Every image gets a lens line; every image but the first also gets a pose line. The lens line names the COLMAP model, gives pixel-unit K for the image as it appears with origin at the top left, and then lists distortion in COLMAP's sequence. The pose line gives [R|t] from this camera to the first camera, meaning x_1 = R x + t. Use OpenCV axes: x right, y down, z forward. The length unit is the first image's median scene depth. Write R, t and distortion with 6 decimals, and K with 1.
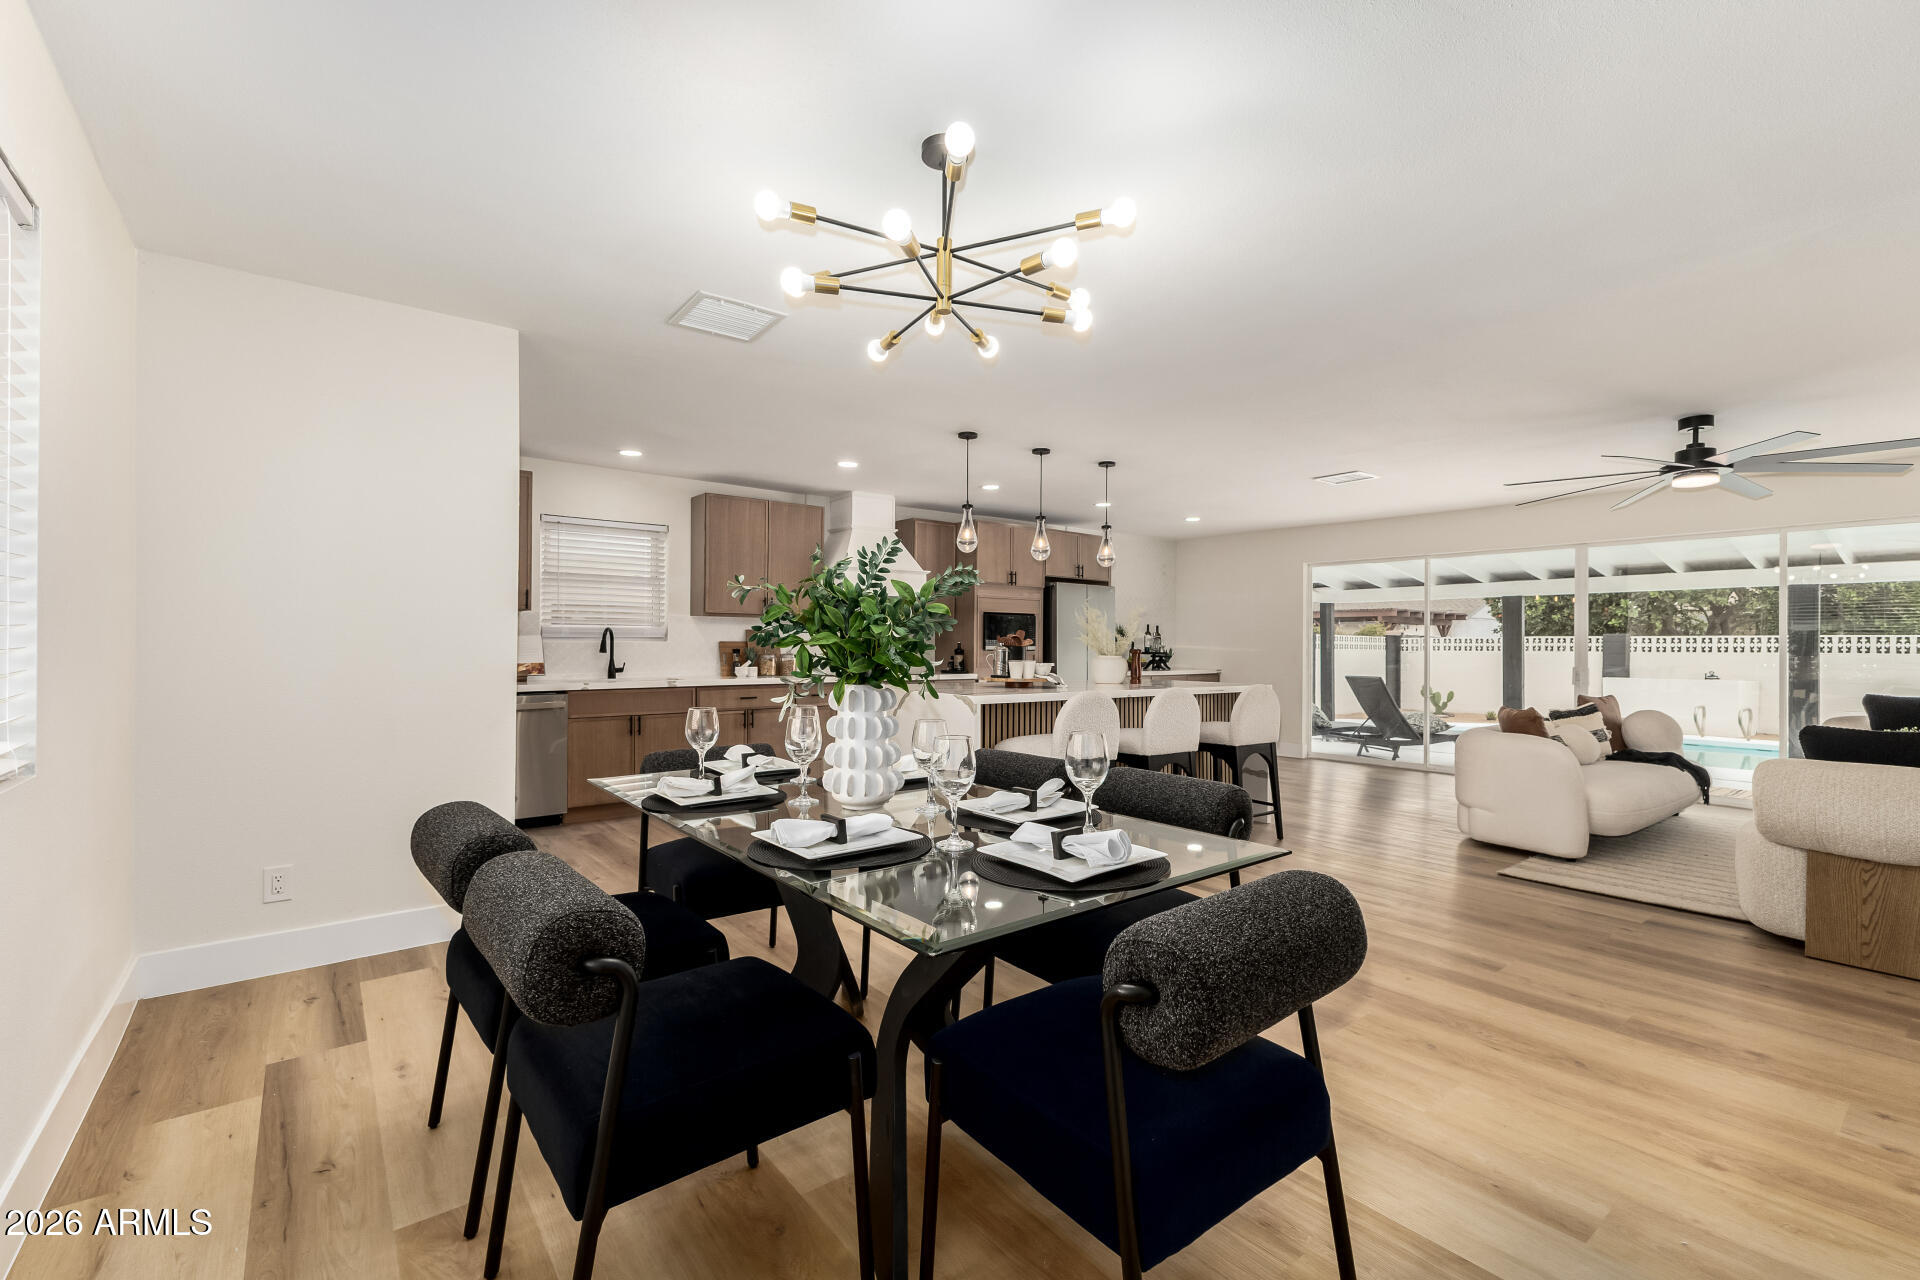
lens RADIAL K [[847.8, 0, 960.0], [0, 847.8, 640.0], [0, 0, 1]] dist [0.045074, -0.000064]
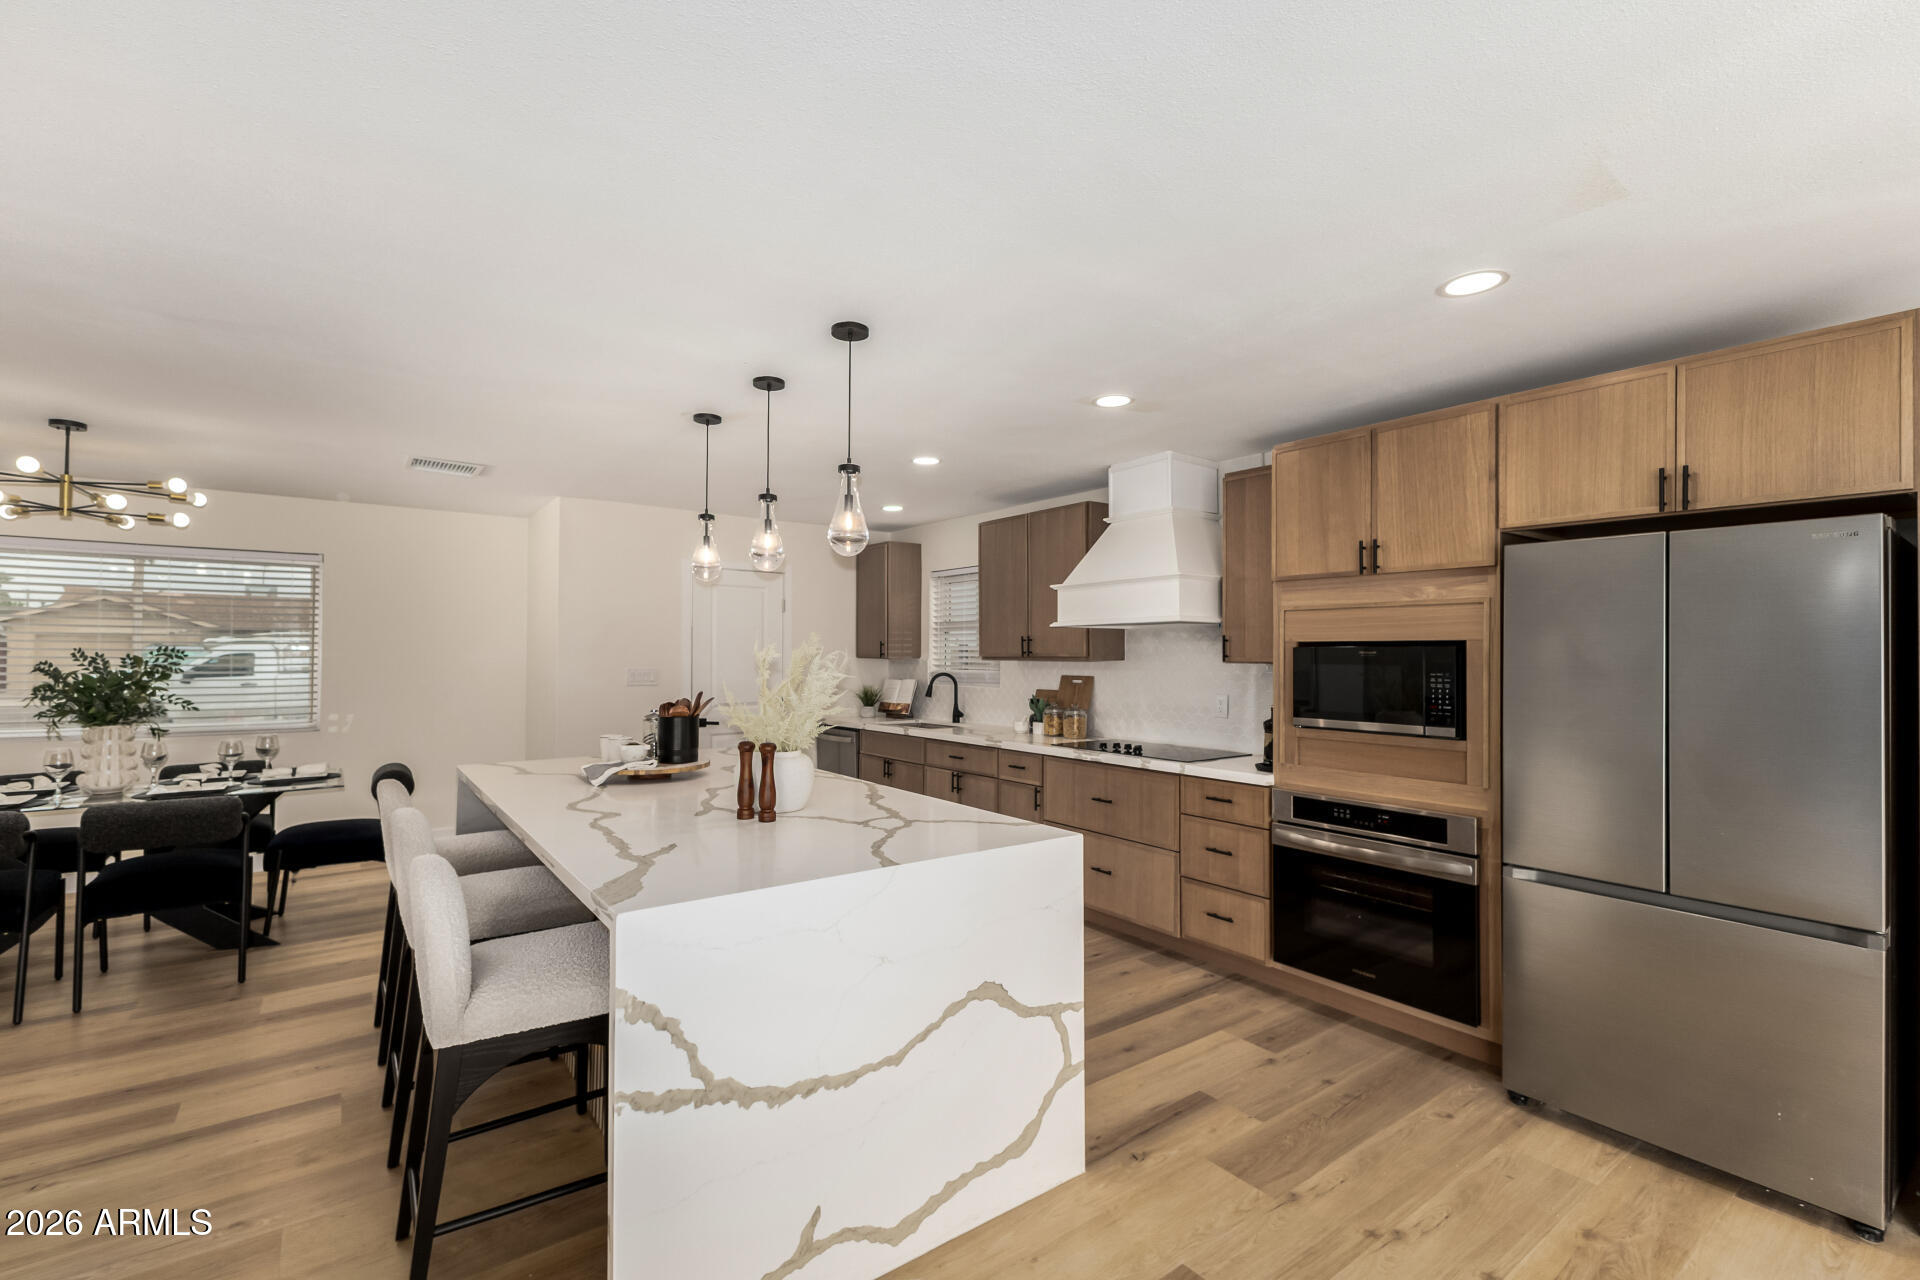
lens RADIAL K [[831.1, 0, 960.0], [0, 831.1, 640.0], [0, 0, 1]] dist [0.011489, 0.000055]
pose [[-0.016770, -0.024183, -0.999567, 0.512919], [0.002070, 0.999704, -0.024222, -0.025924], [0.999857, -0.002476, -0.016715, 0.890793]]
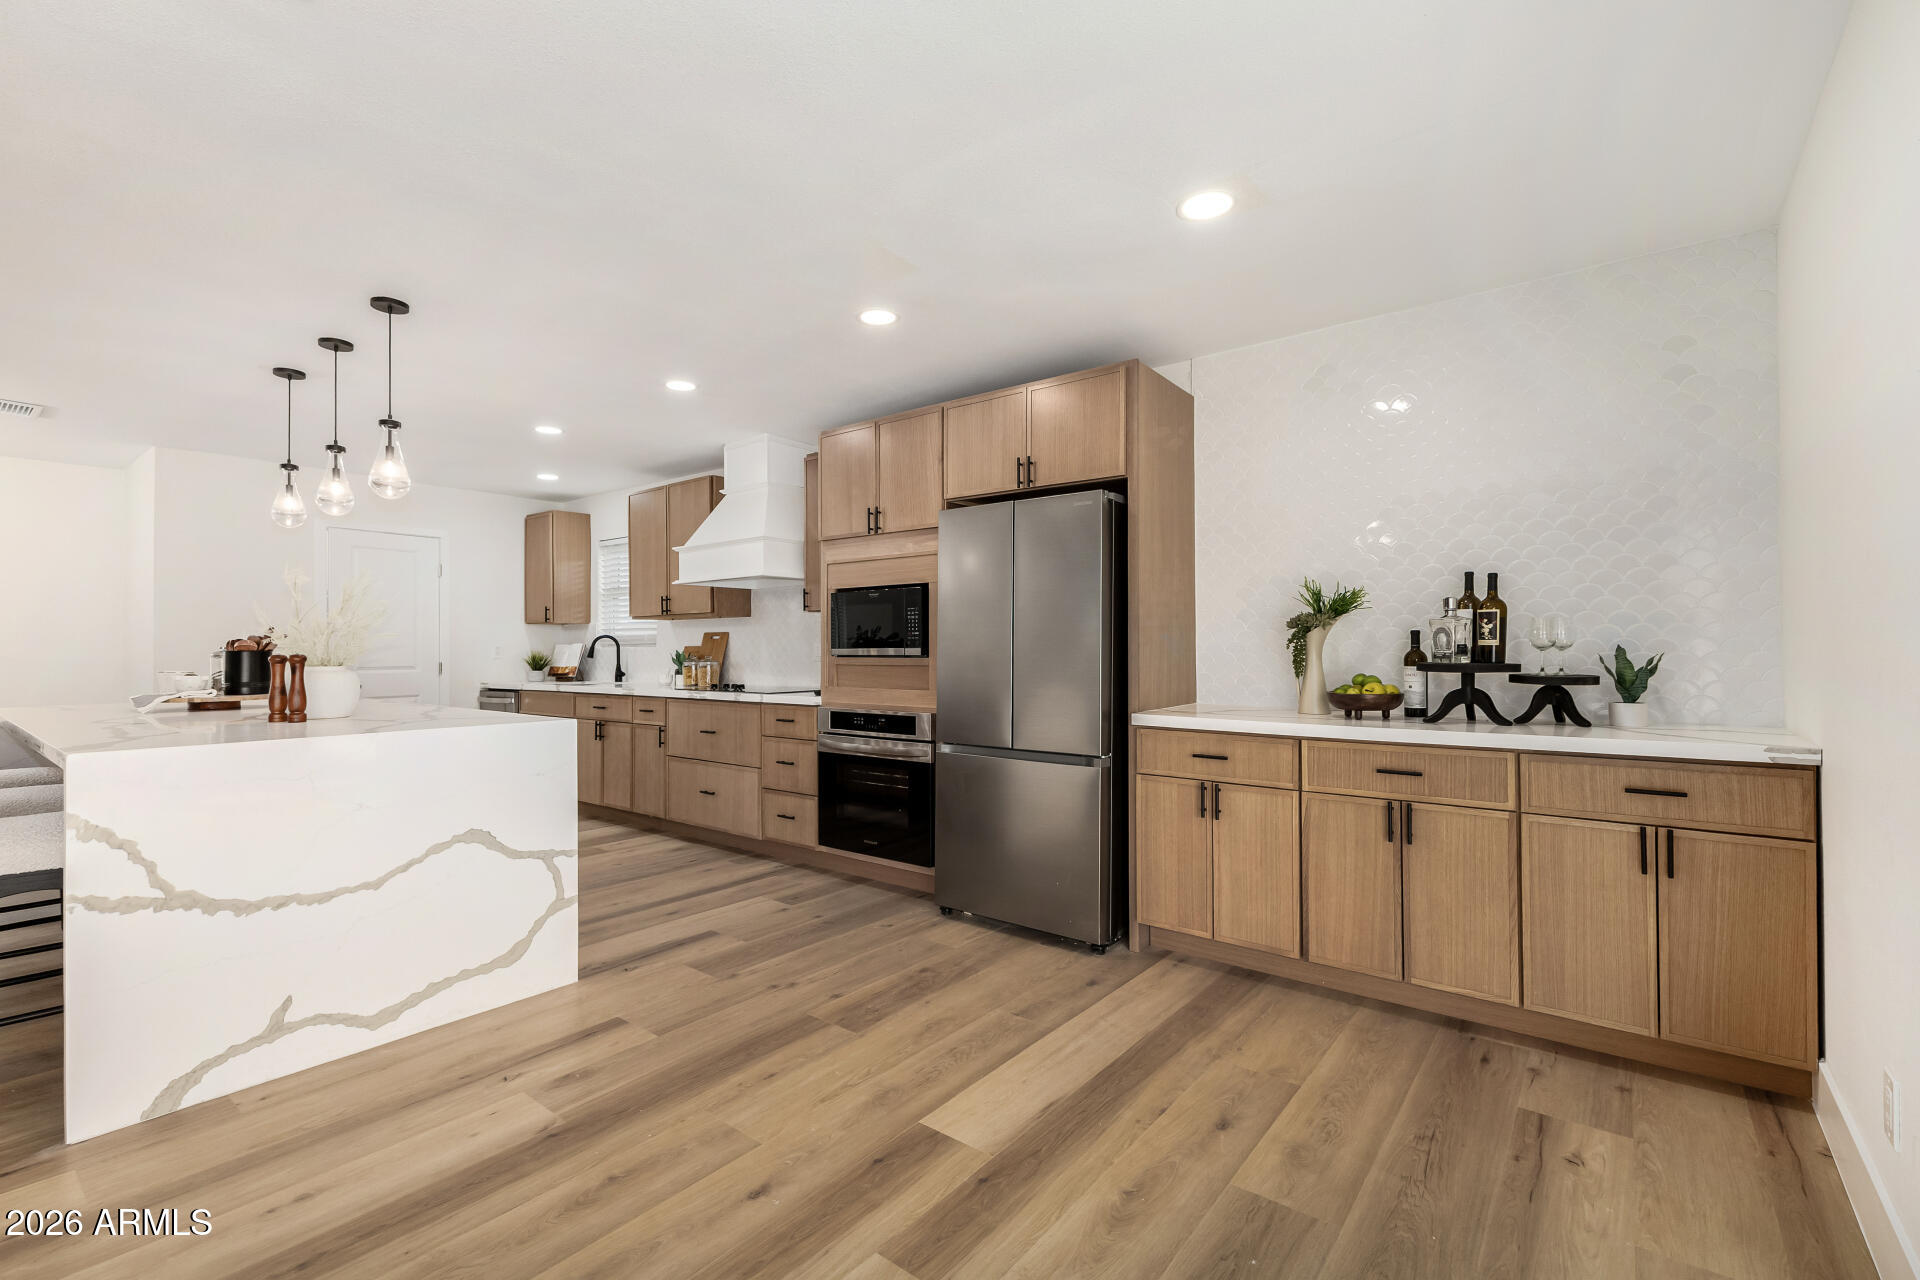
lens RADIAL K [[836.4, 0, 959.4], [0, 836.4, 636.2], [0, 0, 1]] dist [0.010603, -0.000226]
pose [[0.234219, -0.023006, -0.971912, 0.638885], [0.010091, 0.999724, -0.021232, 0.011975], [0.972131, -0.004834, 0.234387, 1.022283]]
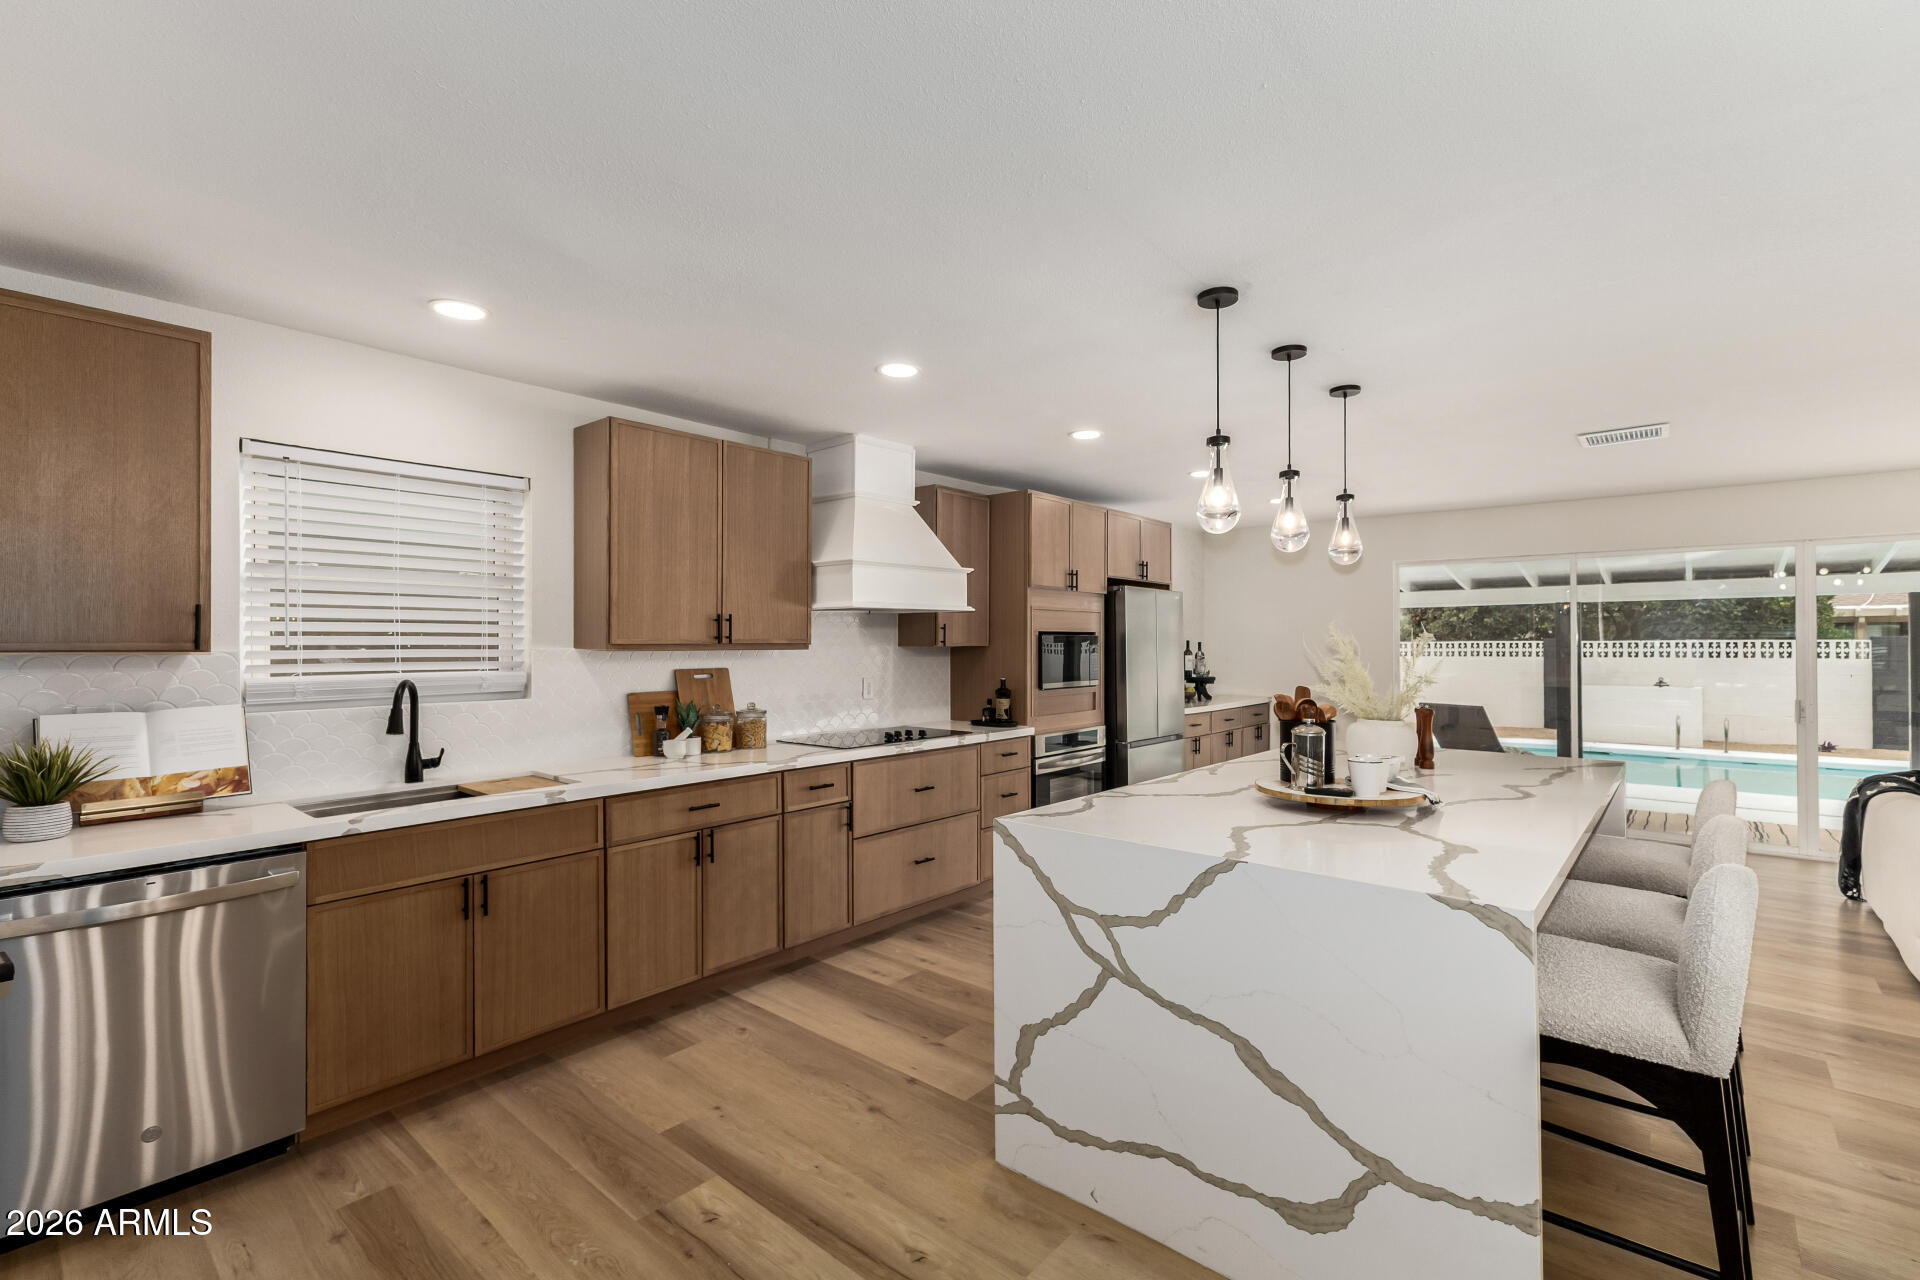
lens RADIAL K [[857.1, 0, 972.7], [0, 857.1, 639.9], [0, 0, 1]] dist [0.018058, 0.000152]
pose [[0.978225, -0.006876, 0.207434, -0.171512], [0.006339, 0.999975, 0.003257, -0.031484], [-0.207451, -0.001872, 0.978244, 0.391722]]
